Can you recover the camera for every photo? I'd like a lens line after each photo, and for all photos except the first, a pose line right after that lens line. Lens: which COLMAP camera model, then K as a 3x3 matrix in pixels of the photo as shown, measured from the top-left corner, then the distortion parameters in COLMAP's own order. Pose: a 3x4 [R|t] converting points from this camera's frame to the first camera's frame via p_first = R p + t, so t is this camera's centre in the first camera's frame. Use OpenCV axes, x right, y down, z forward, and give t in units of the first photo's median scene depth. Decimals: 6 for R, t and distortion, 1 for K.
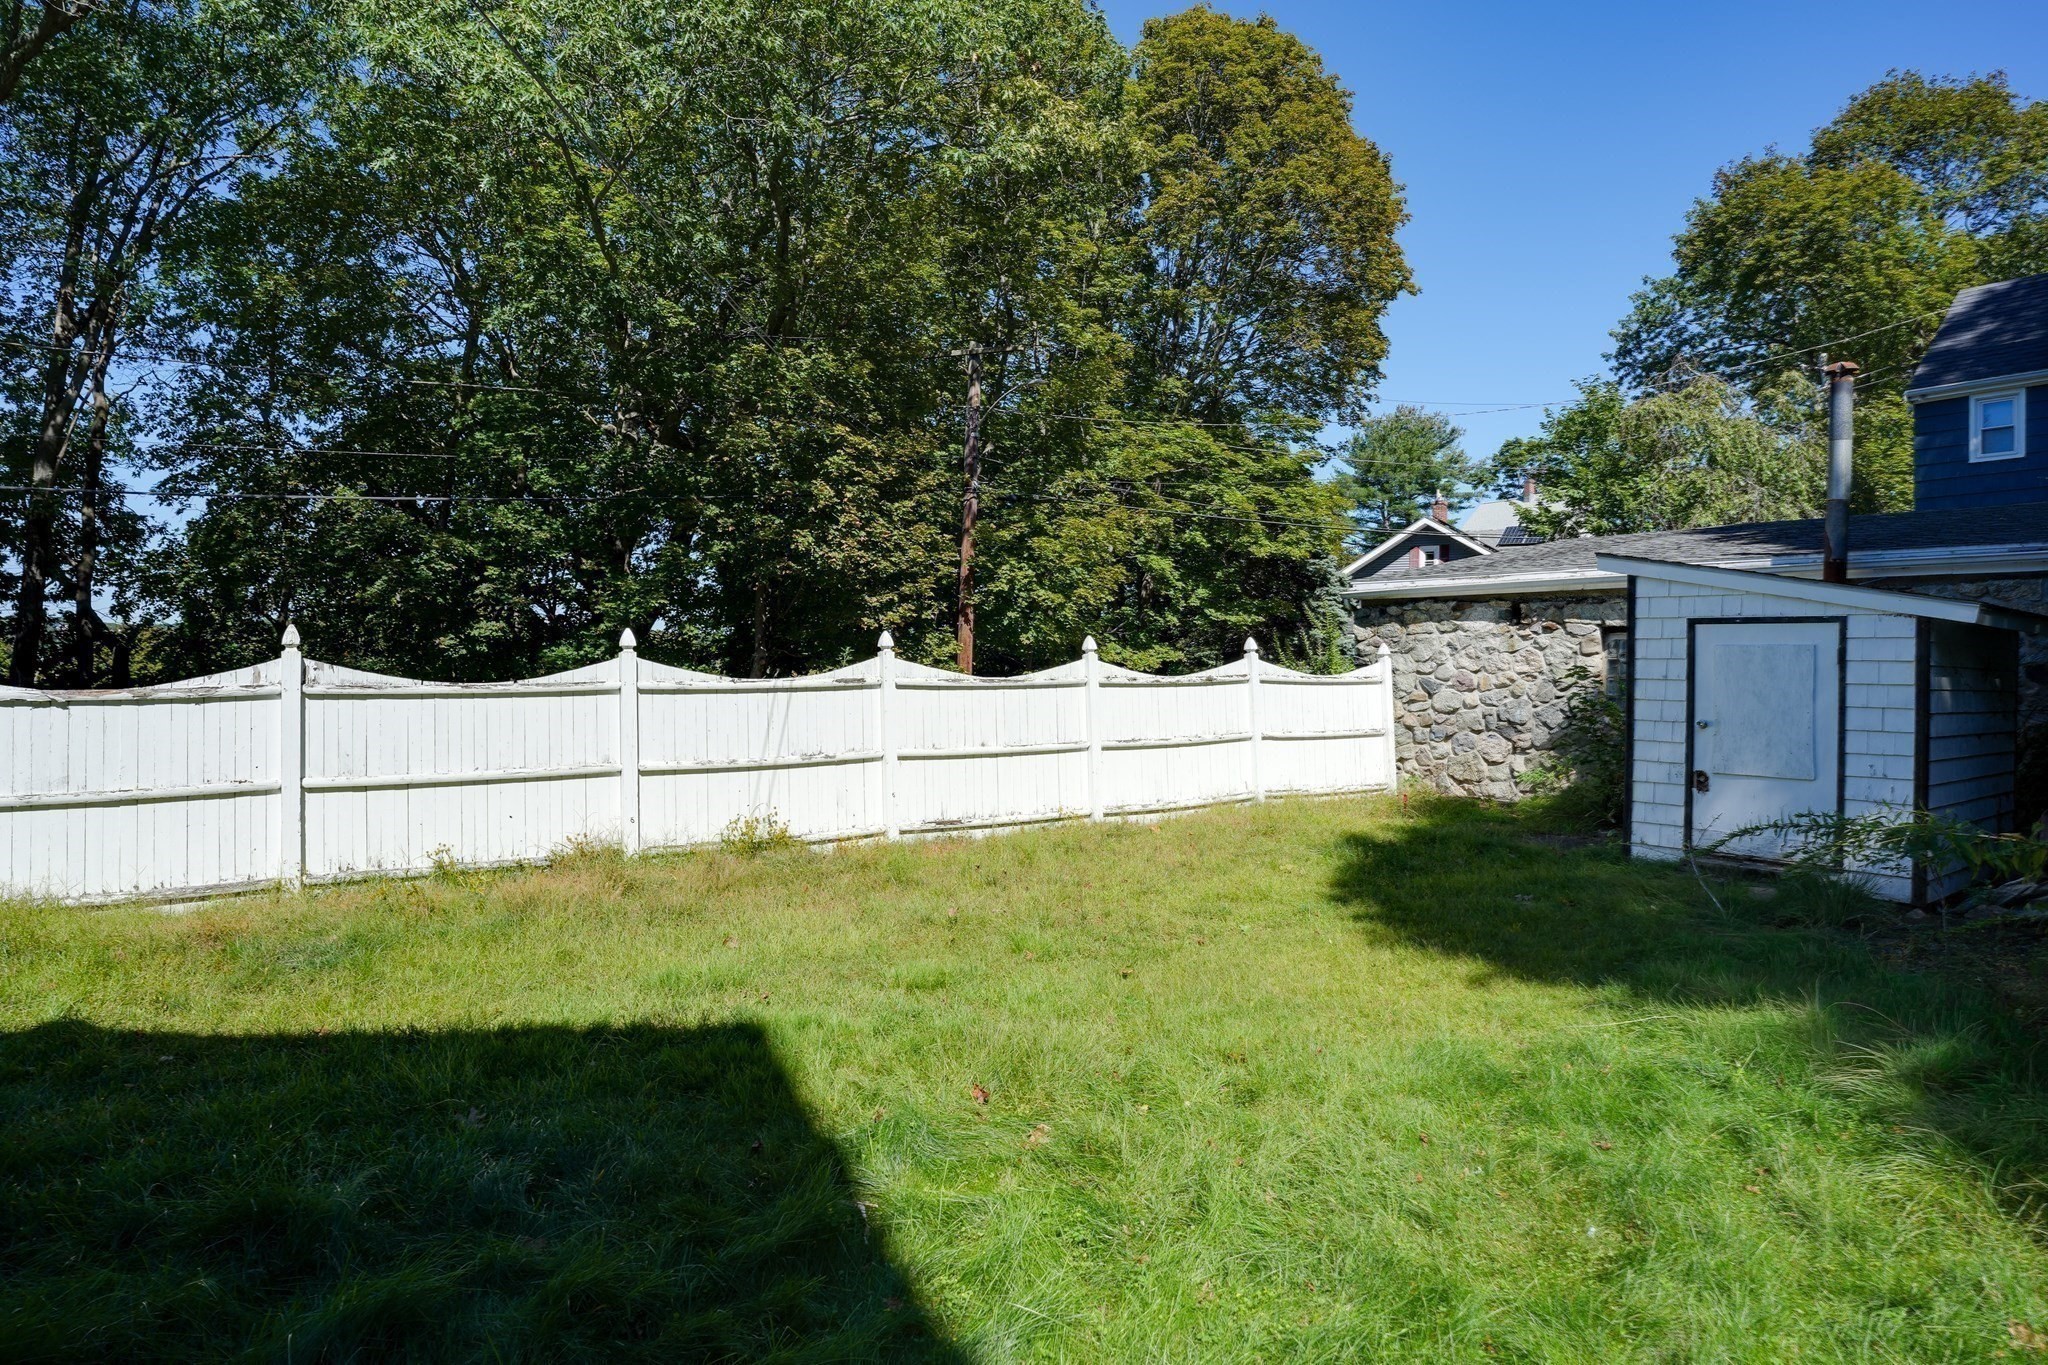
lens RADIAL K [[1152.6, 0, 1037.3], [0, 1152.6, 667.9], [0, 0, 1]] dist [-0.039773, 0.010400]
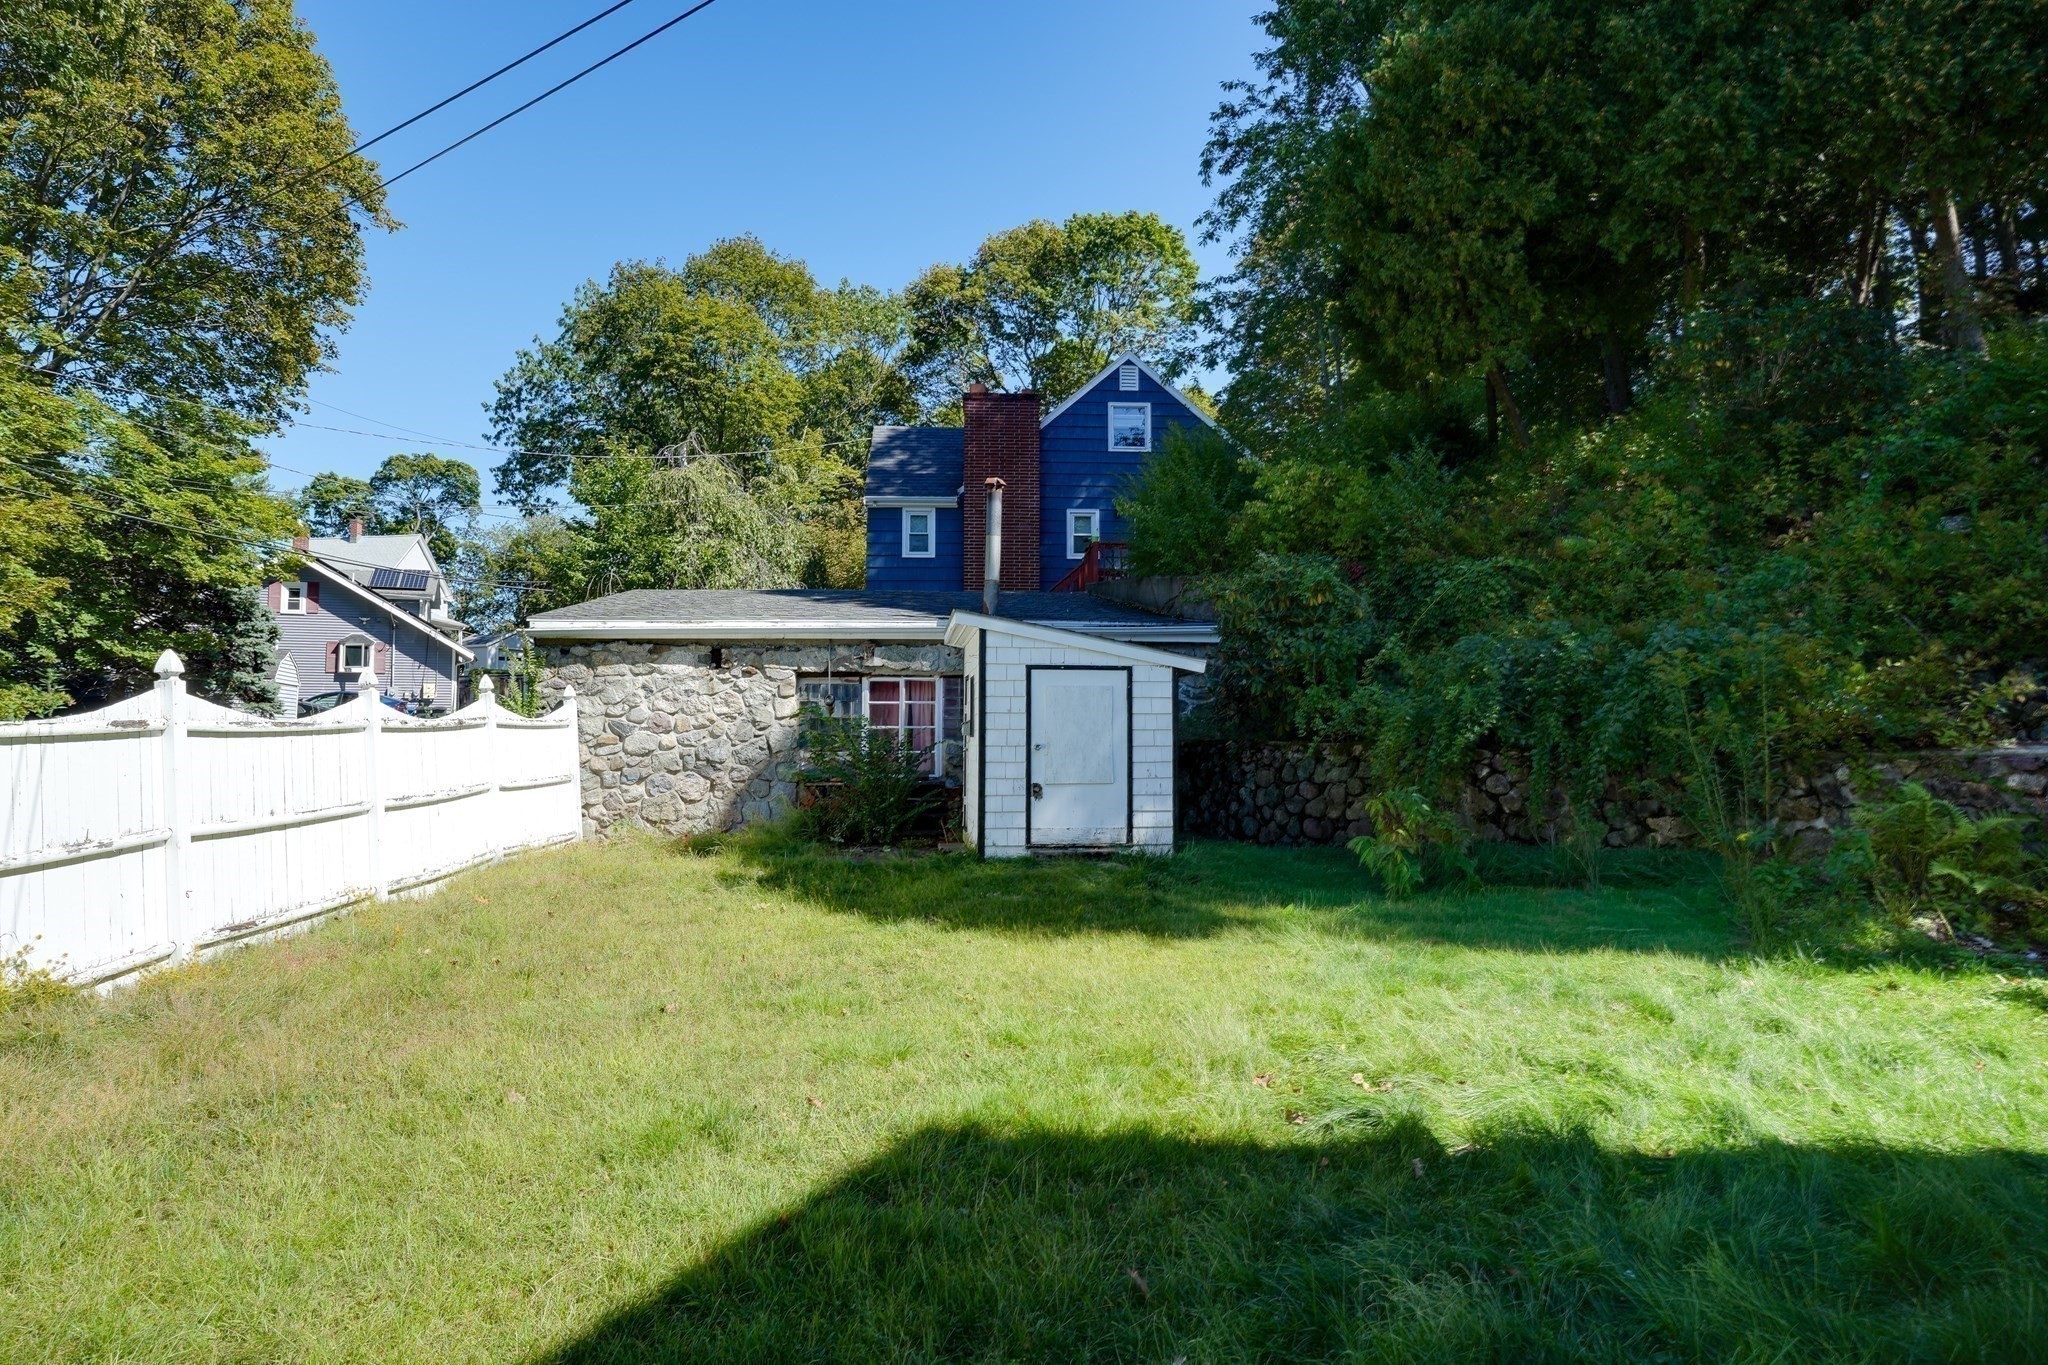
lens RADIAL K [[1152.6, 0, 1044.5], [0, 1152.6, 685.9], [0, 0, 1]] dist [-0.039773, 0.010400]
pose [[0.548138, 0.015294, 0.836248, -0.288026], [0.010200, 0.999636, -0.024967, 0.007384], [-0.836326, 0.022215, 0.547782, 0.156485]]
